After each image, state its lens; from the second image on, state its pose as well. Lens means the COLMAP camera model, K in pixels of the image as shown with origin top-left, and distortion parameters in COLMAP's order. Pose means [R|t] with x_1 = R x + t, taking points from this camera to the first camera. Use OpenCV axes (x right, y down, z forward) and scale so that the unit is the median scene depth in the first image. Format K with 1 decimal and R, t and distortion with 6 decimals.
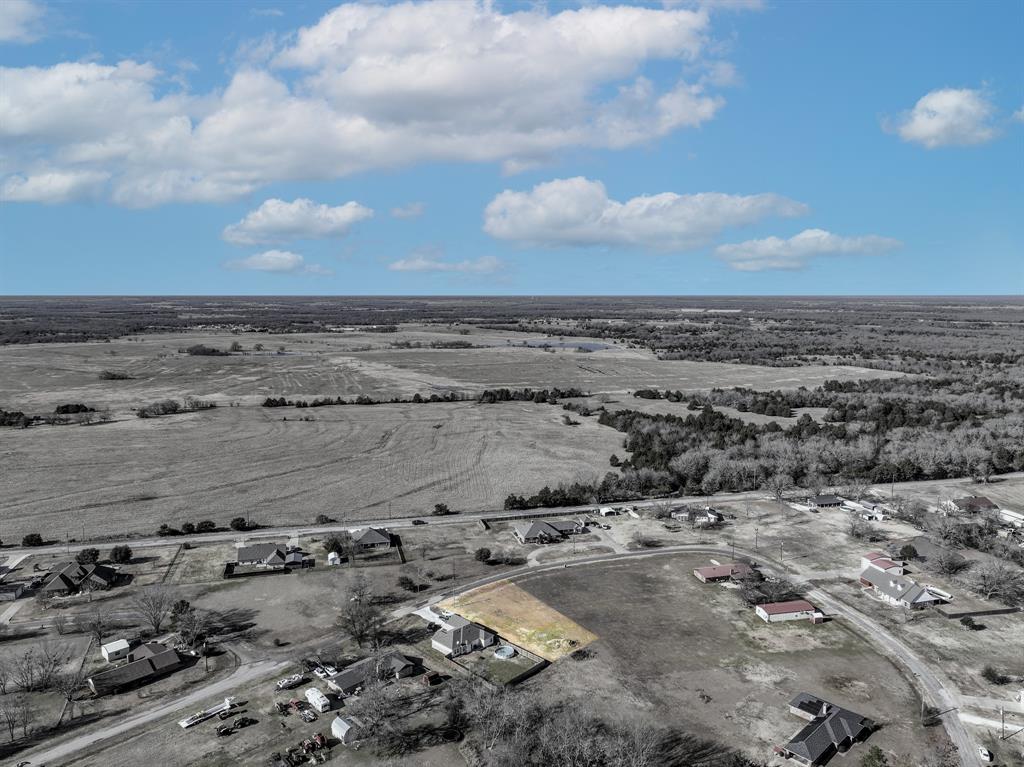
lens RADIAL K [[718.1, 0, 516.5], [0, 718.1, 382.8], [0, 0, 1]] dist [0.006073, 0.004744]
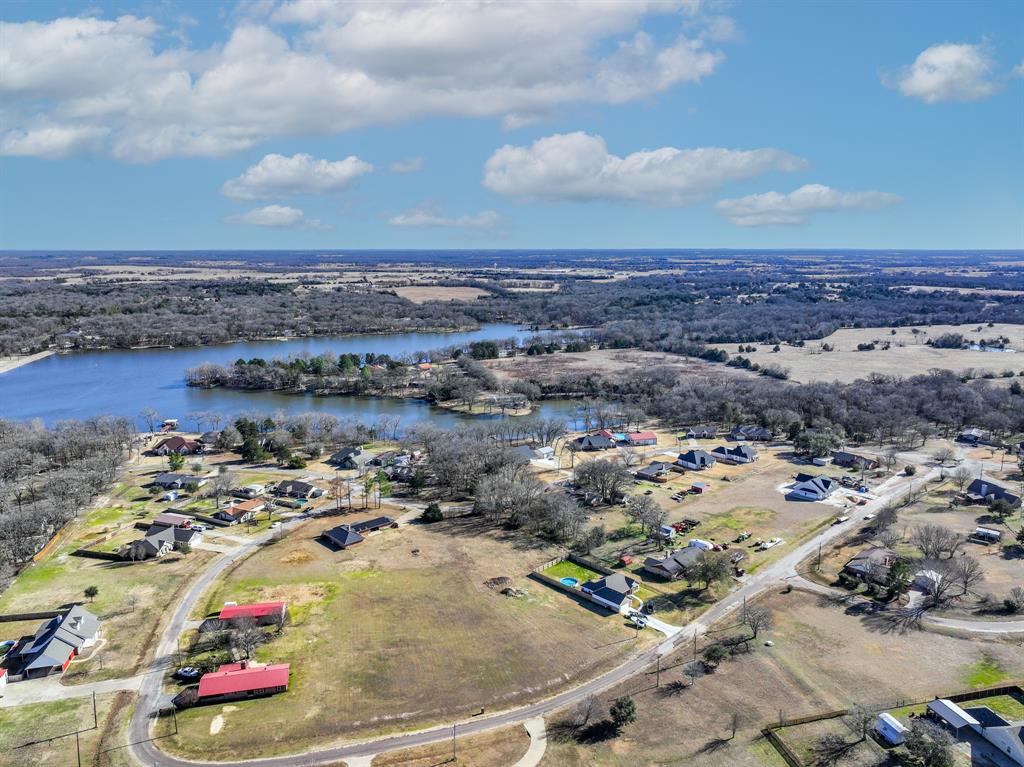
lens RADIAL K [[721.6, 0, 514.7], [0, 721.6, 384.8], [0, 0, 1]] dist [0.005435, 0.001480]
pose [[-0.999369, -0.003856, 0.035313, 0.022933], [0.007264, 0.950903, 0.309404, -0.203239], [-0.034773, 0.309465, -0.950275, 1.610161]]
